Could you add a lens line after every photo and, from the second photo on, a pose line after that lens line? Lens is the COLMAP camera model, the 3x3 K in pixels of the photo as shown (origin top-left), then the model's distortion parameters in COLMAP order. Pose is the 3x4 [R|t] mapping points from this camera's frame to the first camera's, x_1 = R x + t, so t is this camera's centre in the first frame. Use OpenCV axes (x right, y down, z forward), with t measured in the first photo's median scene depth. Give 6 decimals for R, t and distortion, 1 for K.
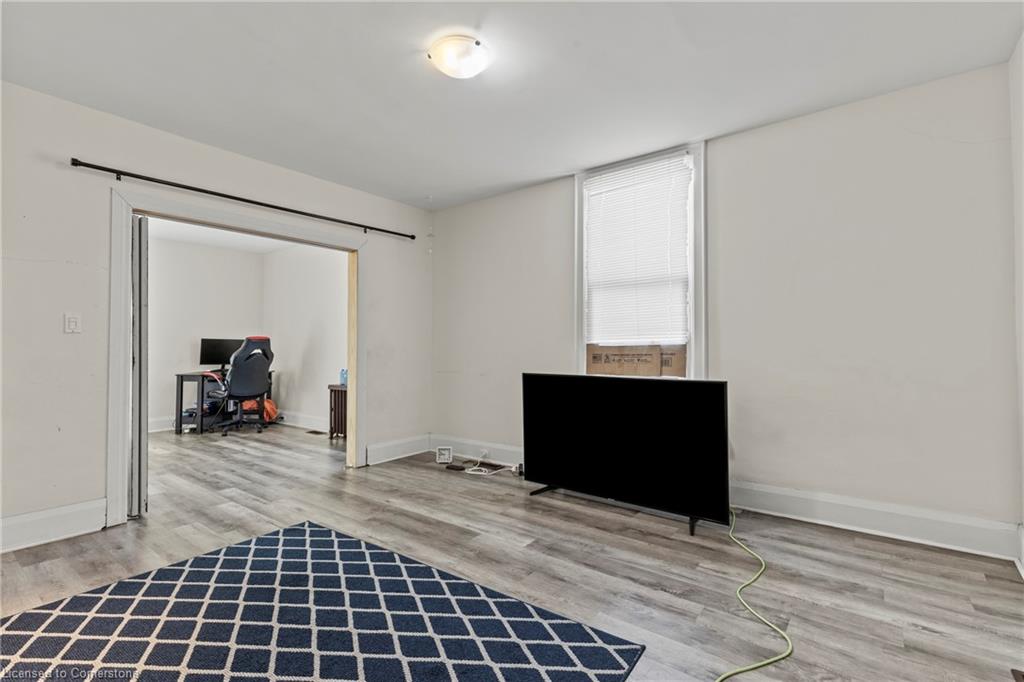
lens RADIAL K [[467.6, 0, 510.8], [0, 467.6, 342.5], [0, 0, 1]] dist [0.007798, 0.000467]
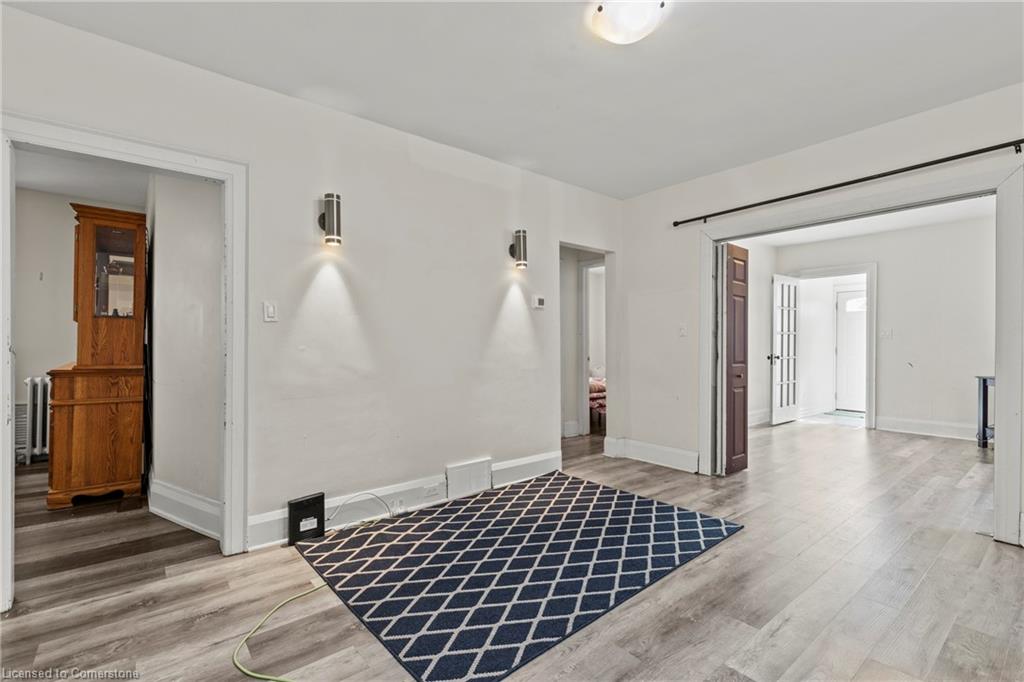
lens RADIAL K [[467.6, 0, 507.9], [0, 467.6, 342.2], [0, 0, 1]] dist [0.007798, 0.000467]
pose [[-0.232923, -0.002034, -0.972493, 0.668651], [0.009368, 0.999947, -0.004335, 0.002058], [0.972450, -0.010120, -0.232892, 0.816788]]
